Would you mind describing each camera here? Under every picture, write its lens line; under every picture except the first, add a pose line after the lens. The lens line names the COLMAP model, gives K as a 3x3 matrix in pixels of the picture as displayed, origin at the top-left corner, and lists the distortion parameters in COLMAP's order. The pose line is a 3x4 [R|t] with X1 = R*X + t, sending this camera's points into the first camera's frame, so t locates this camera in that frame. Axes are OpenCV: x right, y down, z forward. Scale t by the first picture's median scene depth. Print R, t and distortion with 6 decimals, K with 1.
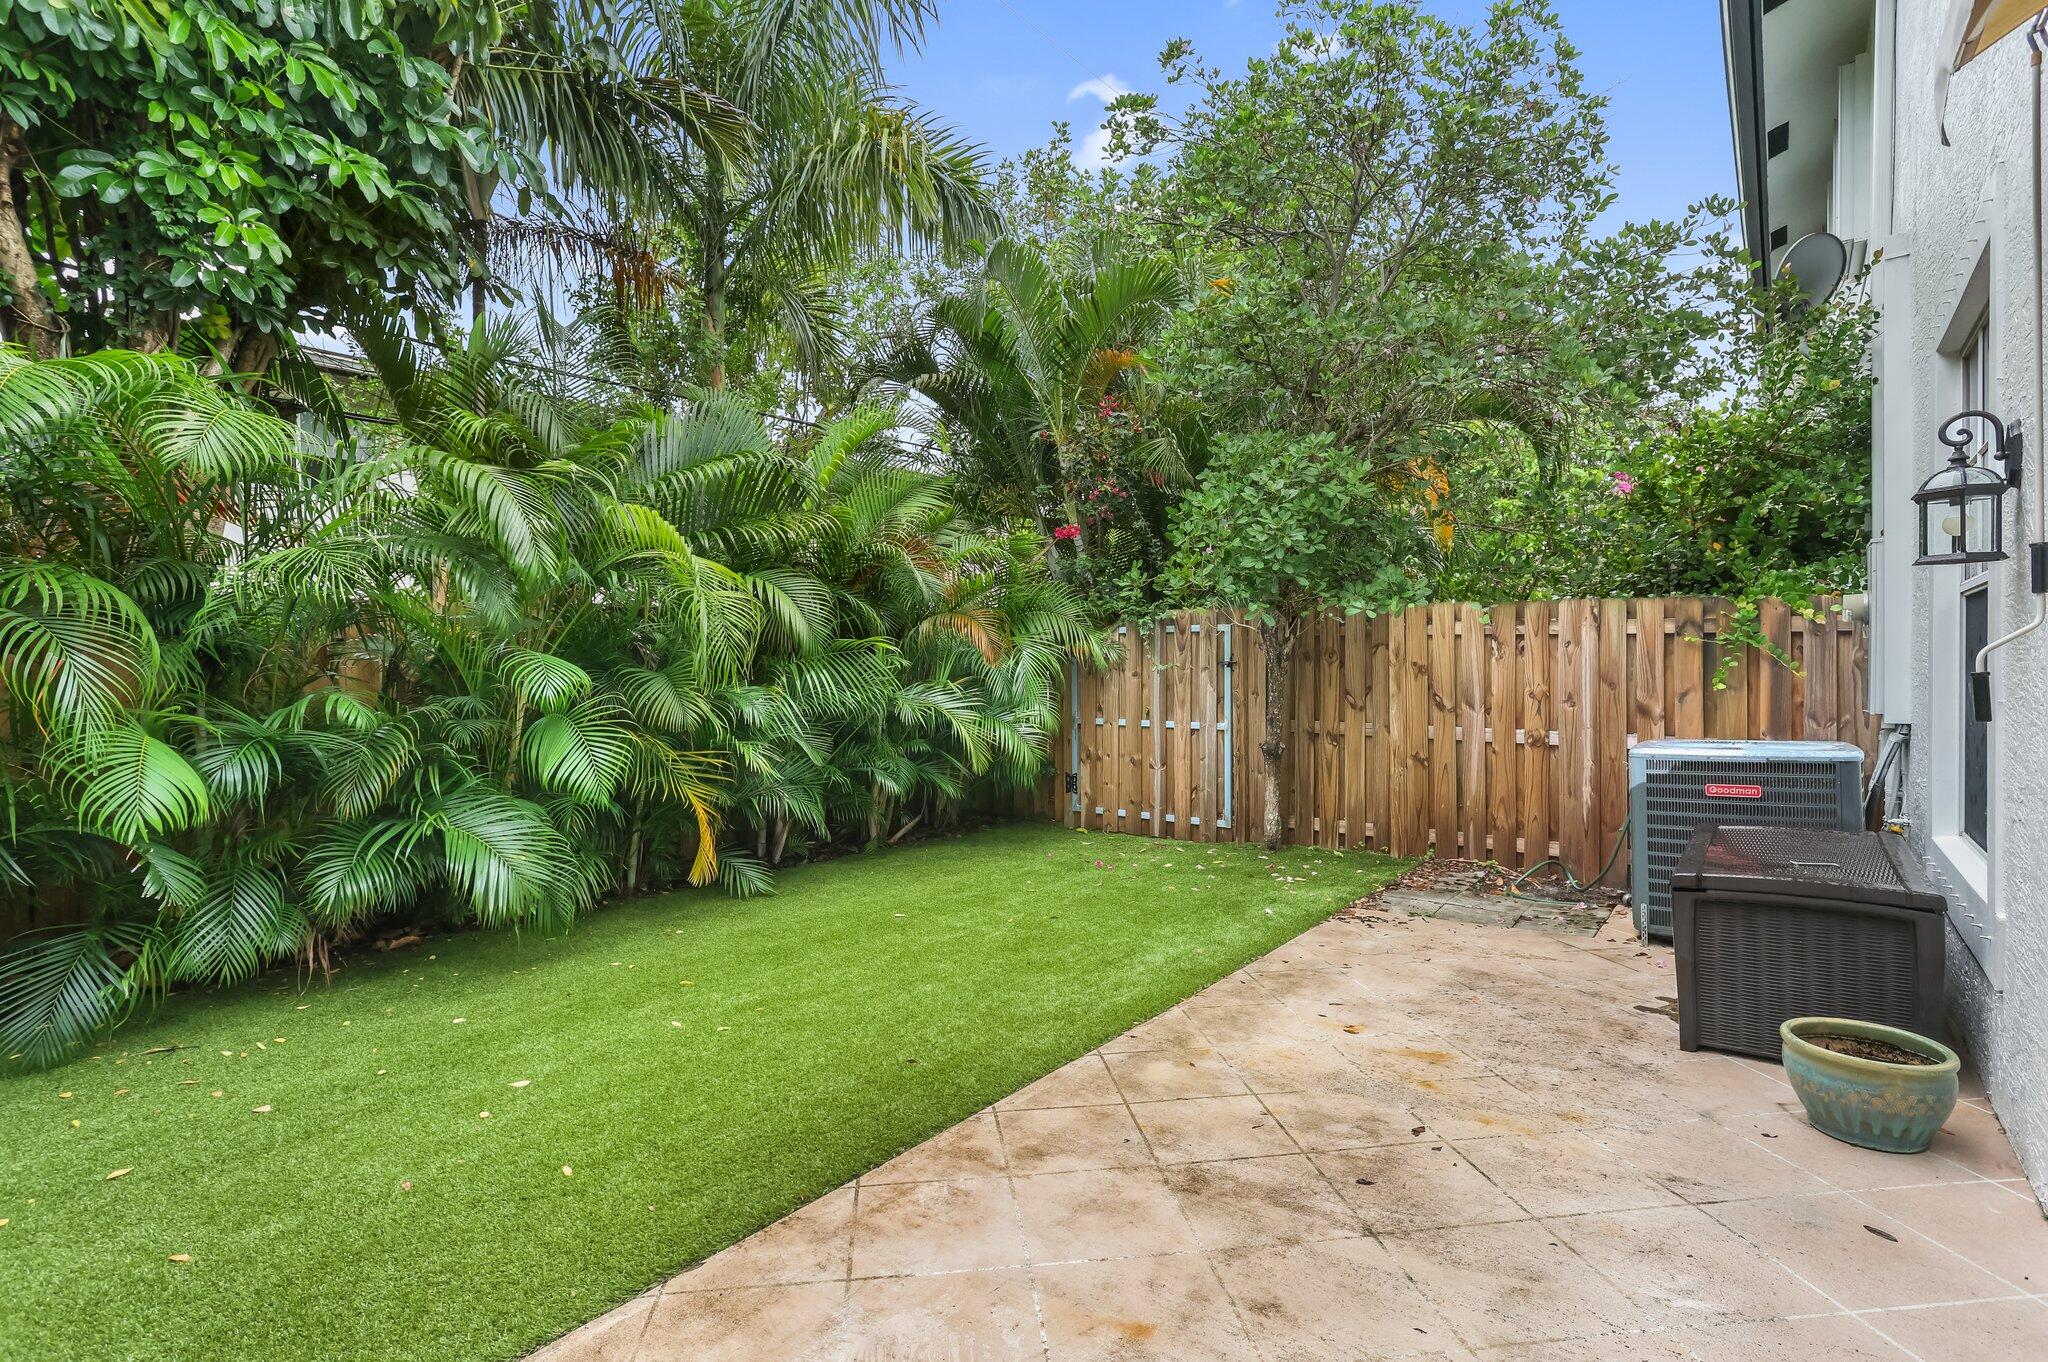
lens RADIAL K [[1007.3, 0, 1024.9], [0, 1007.3, 681.0], [0, 0, 1]] dist [-0.002246, 0.000000]
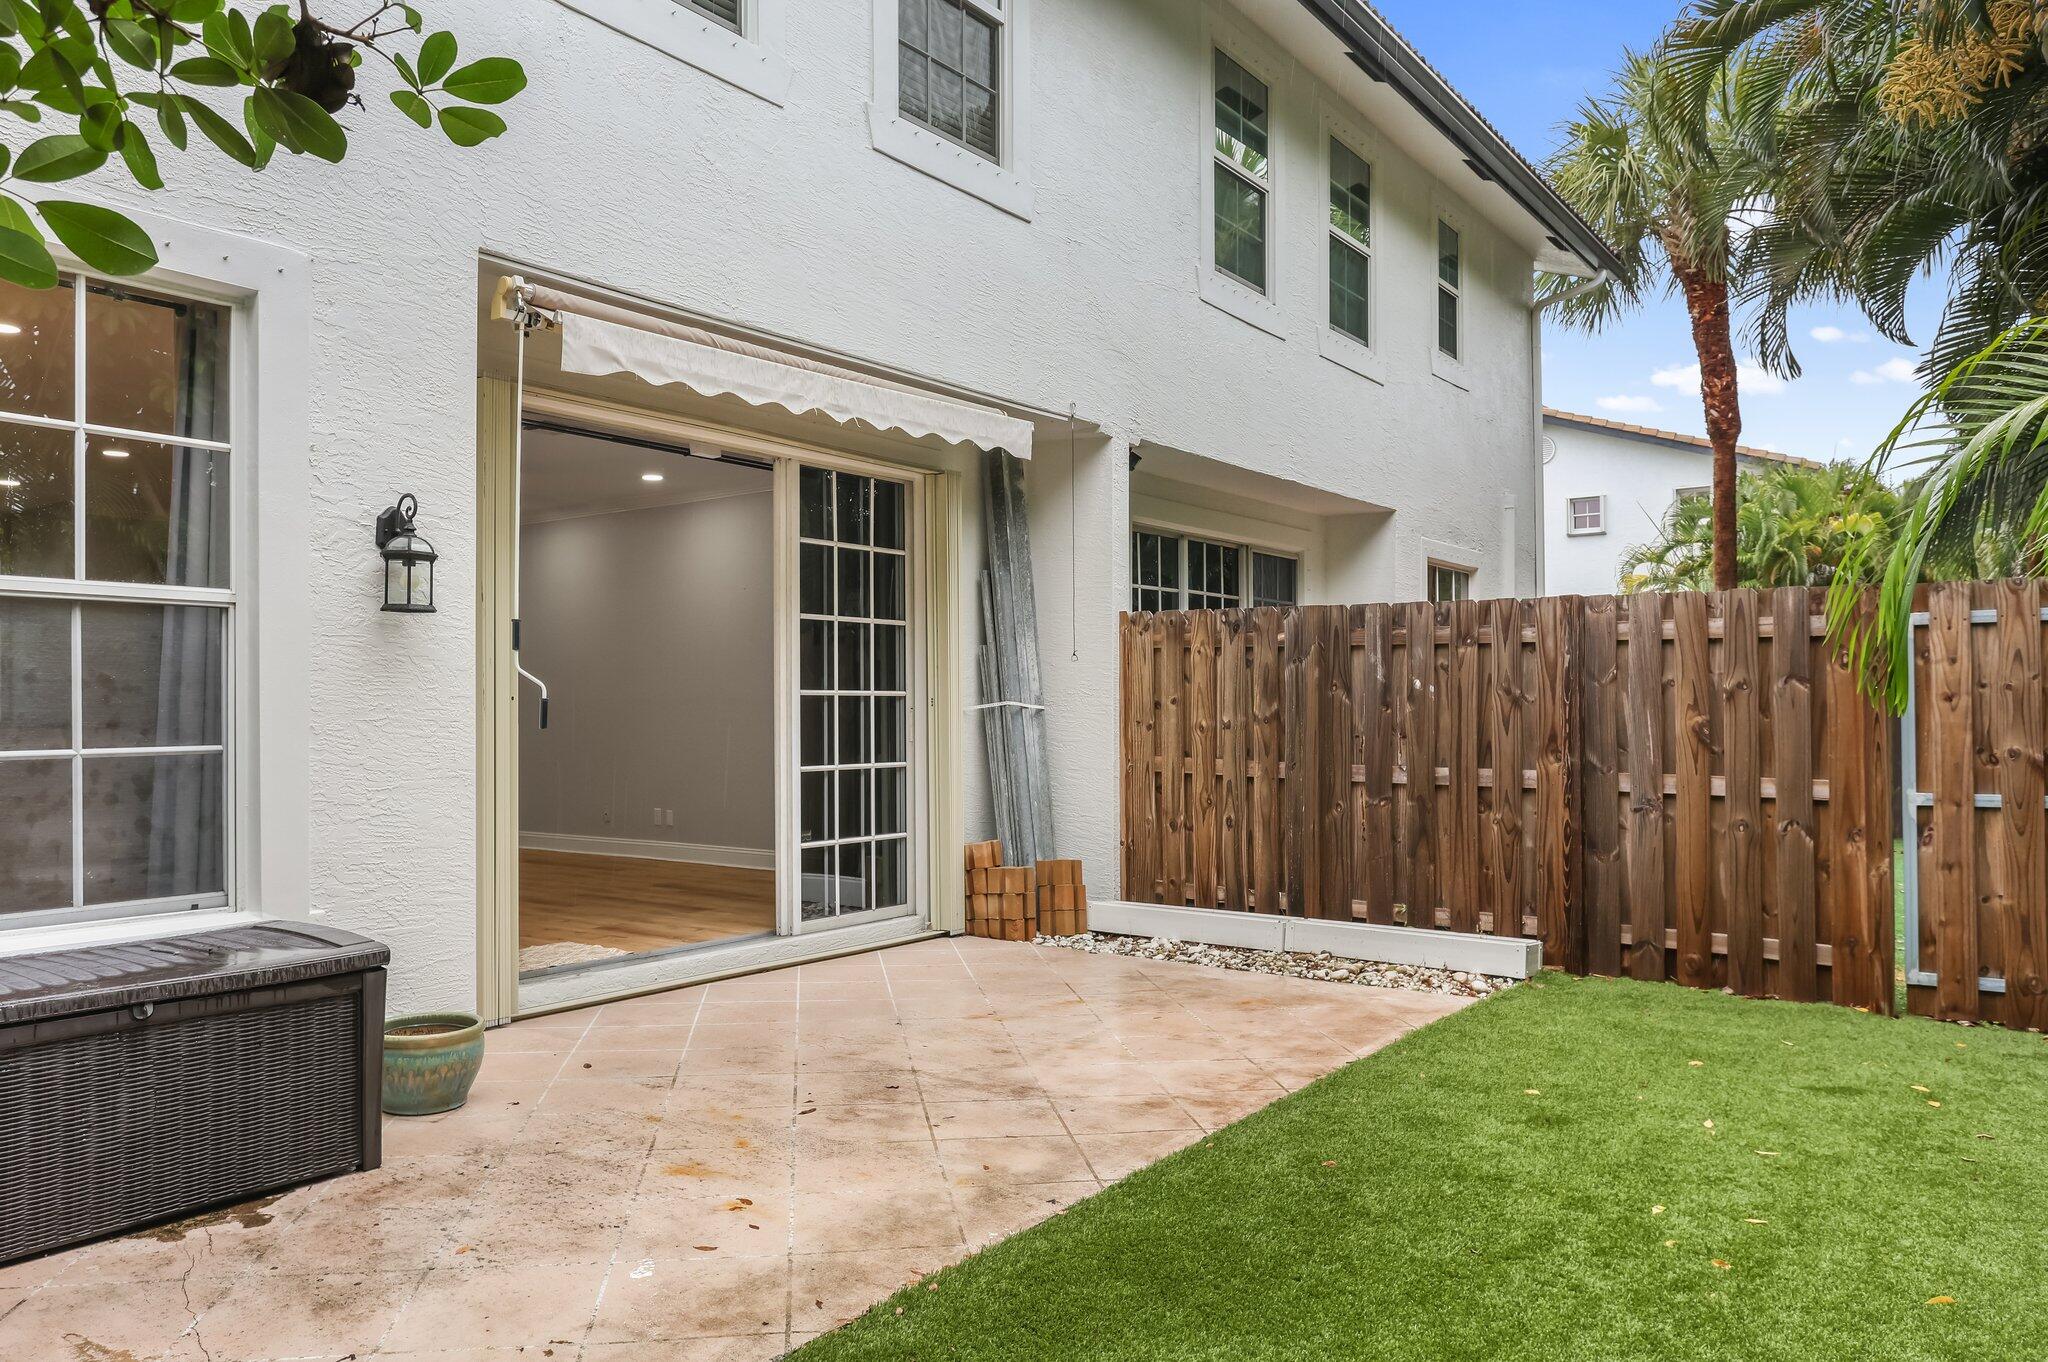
lens RADIAL K [[1487.8, 0, 1024.7], [0, 1487.8, 685.1], [0, 0, 1]] dist [-0.000923, -0.000537]
pose [[-0.999343, 0.015189, -0.032899, 0.171984], [0.015265, 0.999881, -0.002061, -0.009893], [0.032863, -0.002562, -0.999457, 2.257044]]
